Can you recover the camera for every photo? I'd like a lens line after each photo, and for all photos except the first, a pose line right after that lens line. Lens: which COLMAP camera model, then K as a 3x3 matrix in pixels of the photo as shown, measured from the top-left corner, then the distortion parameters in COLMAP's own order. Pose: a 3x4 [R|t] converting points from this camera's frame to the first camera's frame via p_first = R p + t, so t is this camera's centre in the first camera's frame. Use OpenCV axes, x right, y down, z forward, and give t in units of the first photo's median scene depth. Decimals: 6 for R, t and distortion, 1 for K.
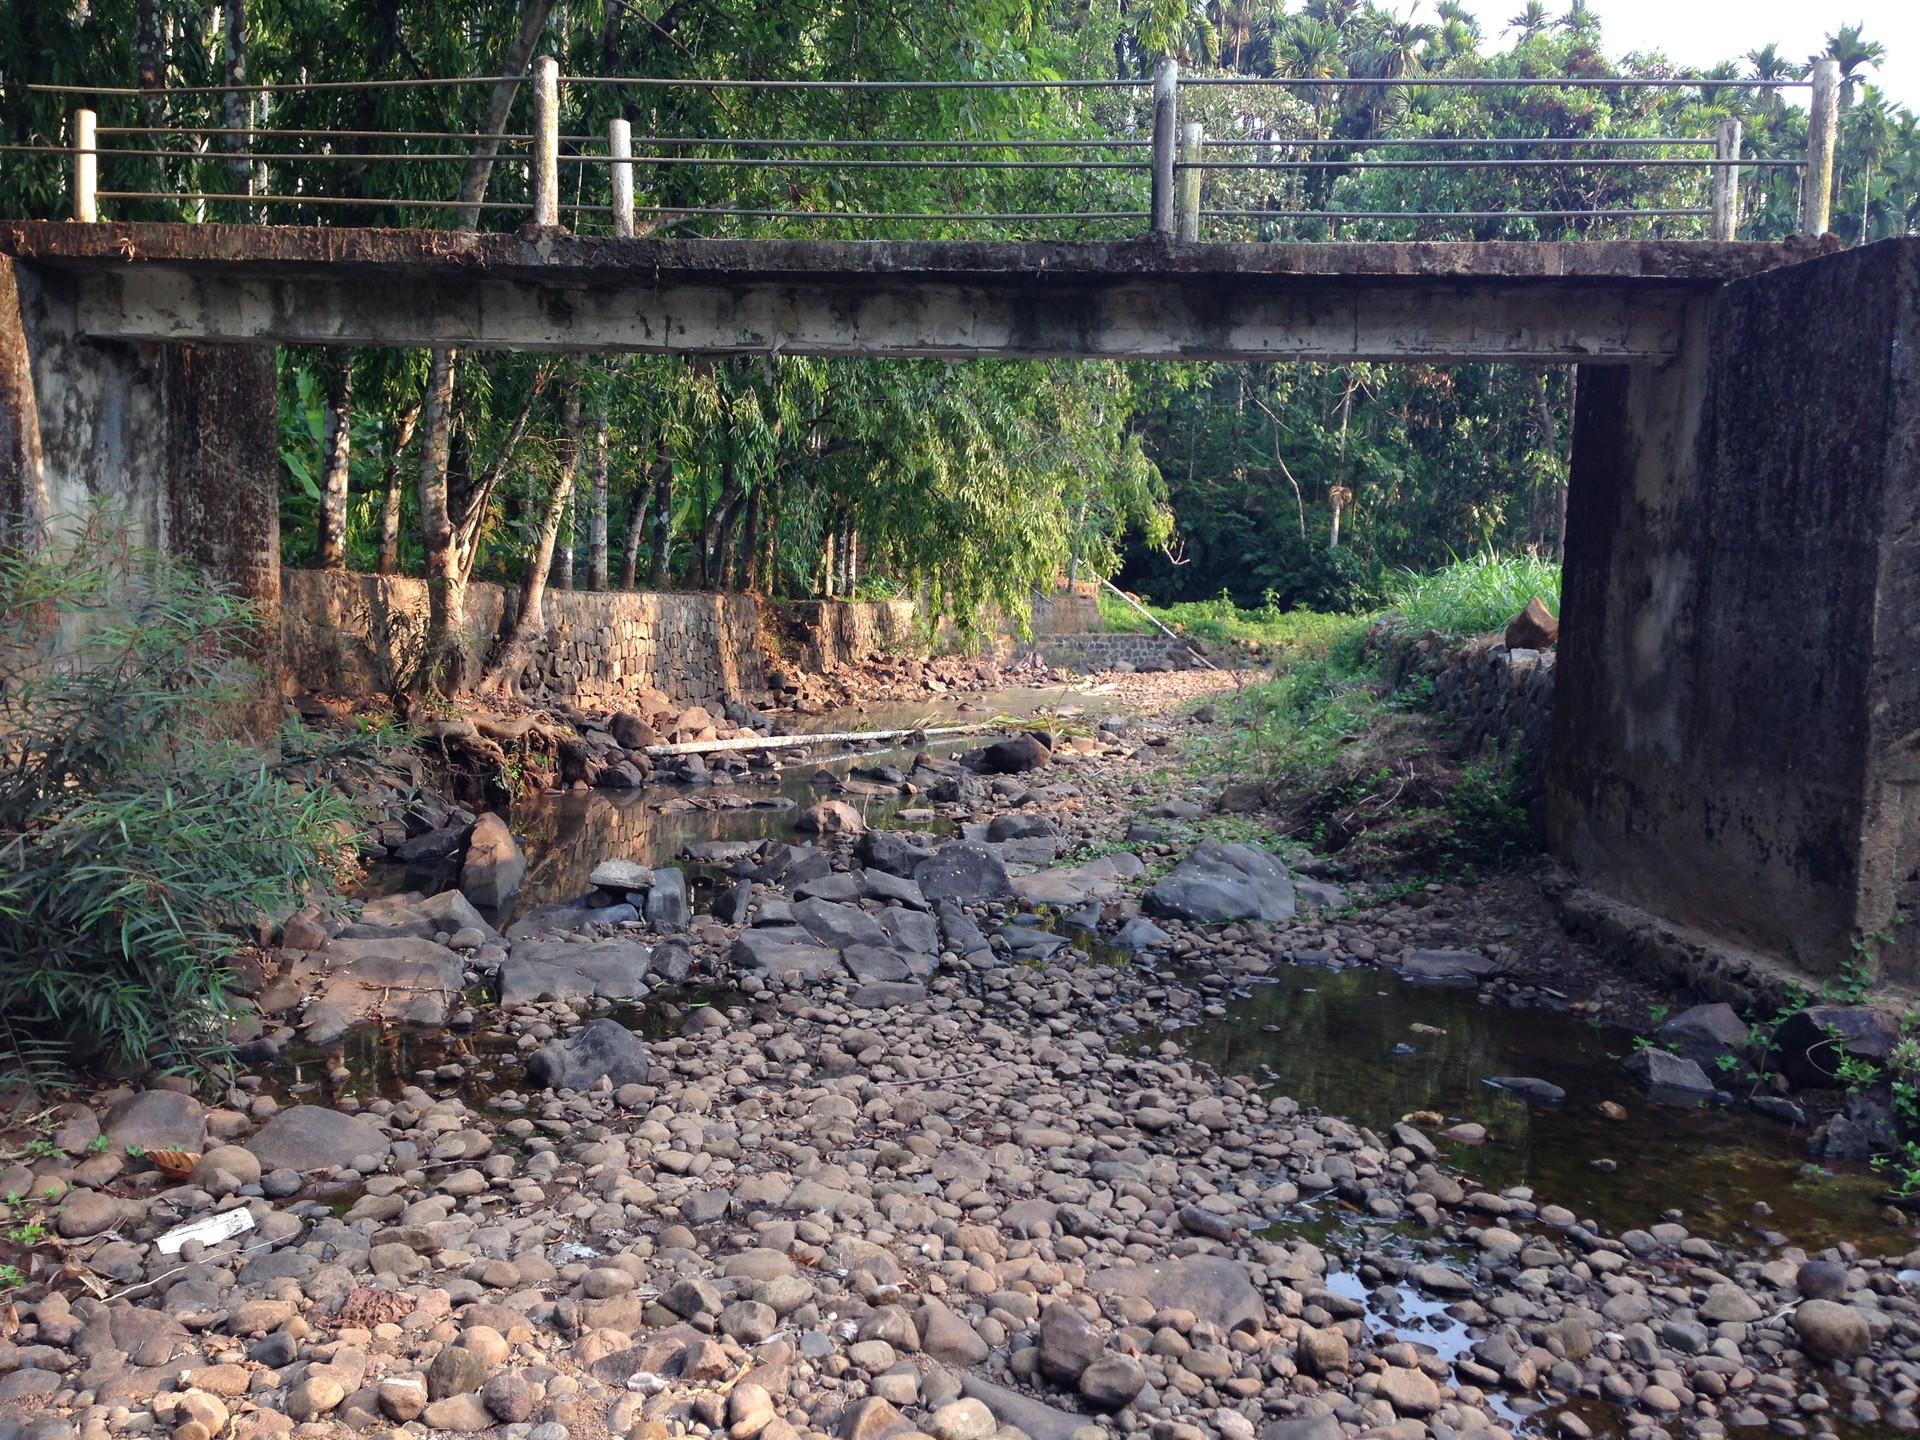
lens RADIAL K [[1766.7, 0, 996.8], [0, 1766.7, 742.4], [0, 0, 1]] dist [0.059542, 0.000000]
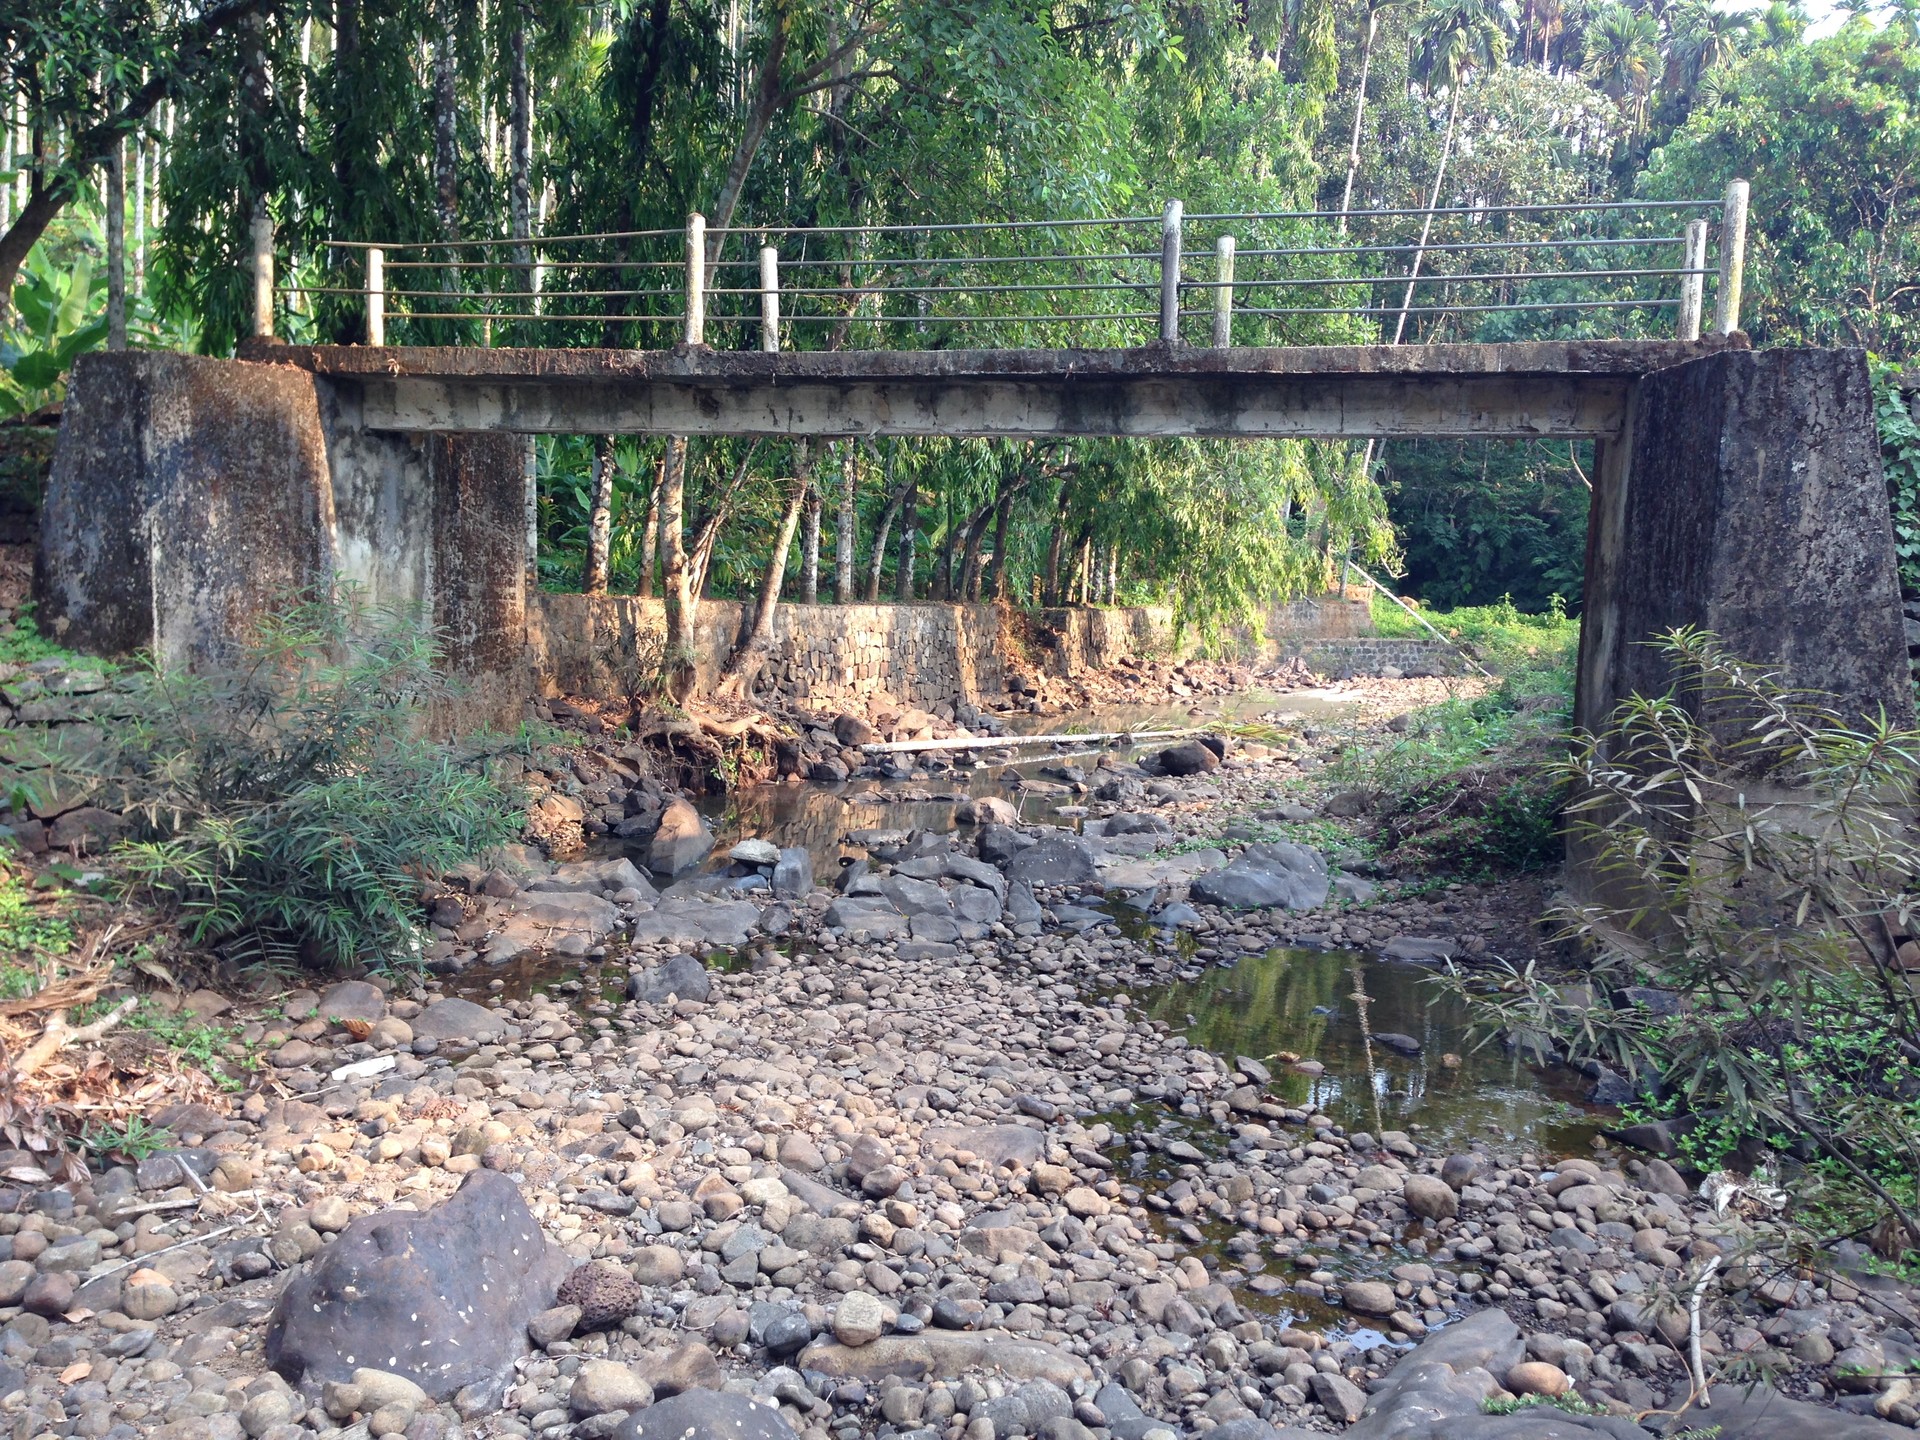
lens RADIAL K [[1766.7, 0, 1002.4], [0, 1766.7, 754.2], [0, 0, 1]] dist [0.059542, 0.000000]
pose [[0.983970, 0.022661, -0.176890, 0.185736], [-0.021078, 0.999719, 0.010821, -0.011348], [0.177085, -0.006919, 0.984171, -0.206240]]
